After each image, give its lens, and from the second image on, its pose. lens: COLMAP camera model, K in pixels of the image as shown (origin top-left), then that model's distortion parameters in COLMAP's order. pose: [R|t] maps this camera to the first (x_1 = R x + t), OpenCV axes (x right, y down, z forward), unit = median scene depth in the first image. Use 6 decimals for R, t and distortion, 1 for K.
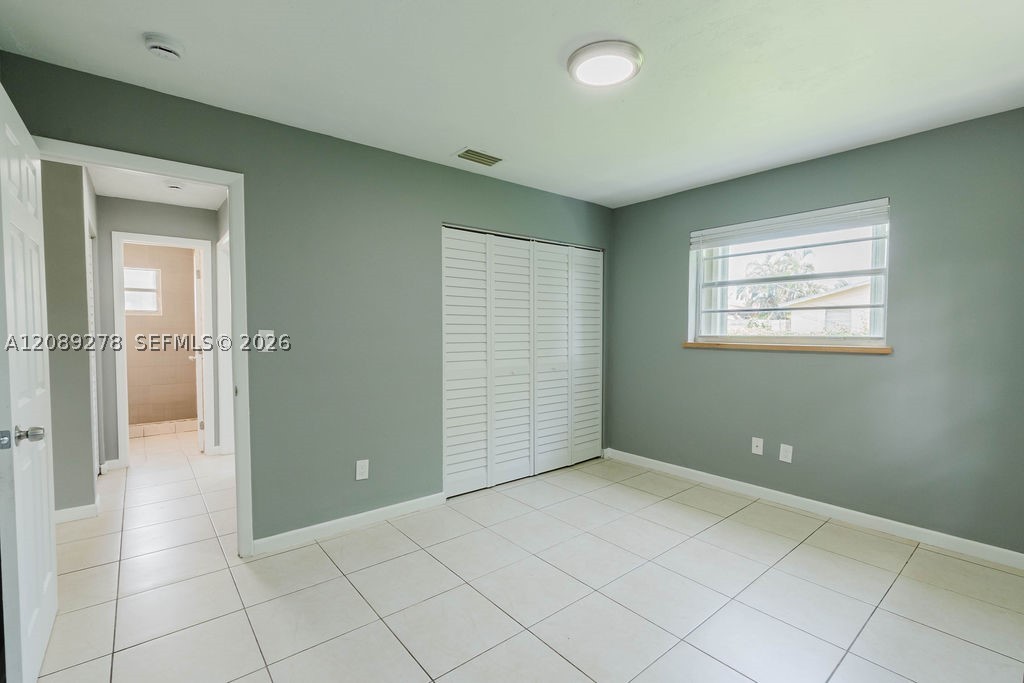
lens RADIAL K [[451.1, 0, 509.0], [0, 451.1, 344.1], [0, 0, 1]] dist [-0.001550, 0.000011]
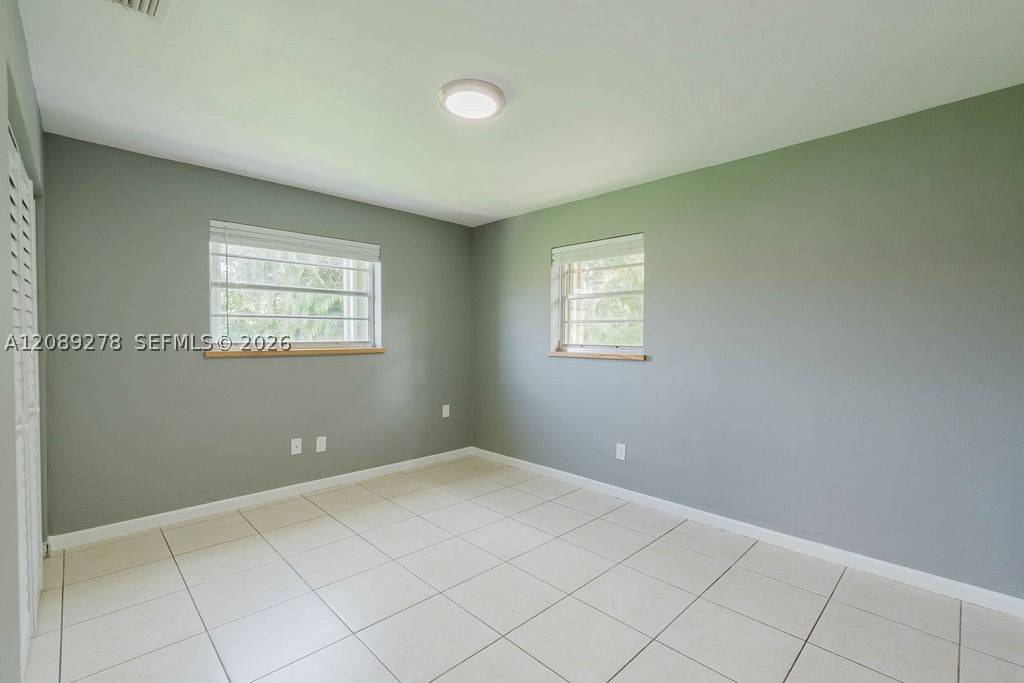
lens RADIAL K [[451.1, 0, 509.0], [0, 451.1, 344.1], [0, 0, 1]] dist [-0.001550, 0.000011]
pose [[-0.083152, -0.023770, 0.996253, -0.555459], [0.024913, 0.999353, 0.025924, -0.029372], [-0.996225, 0.026976, -0.082506, 0.604693]]
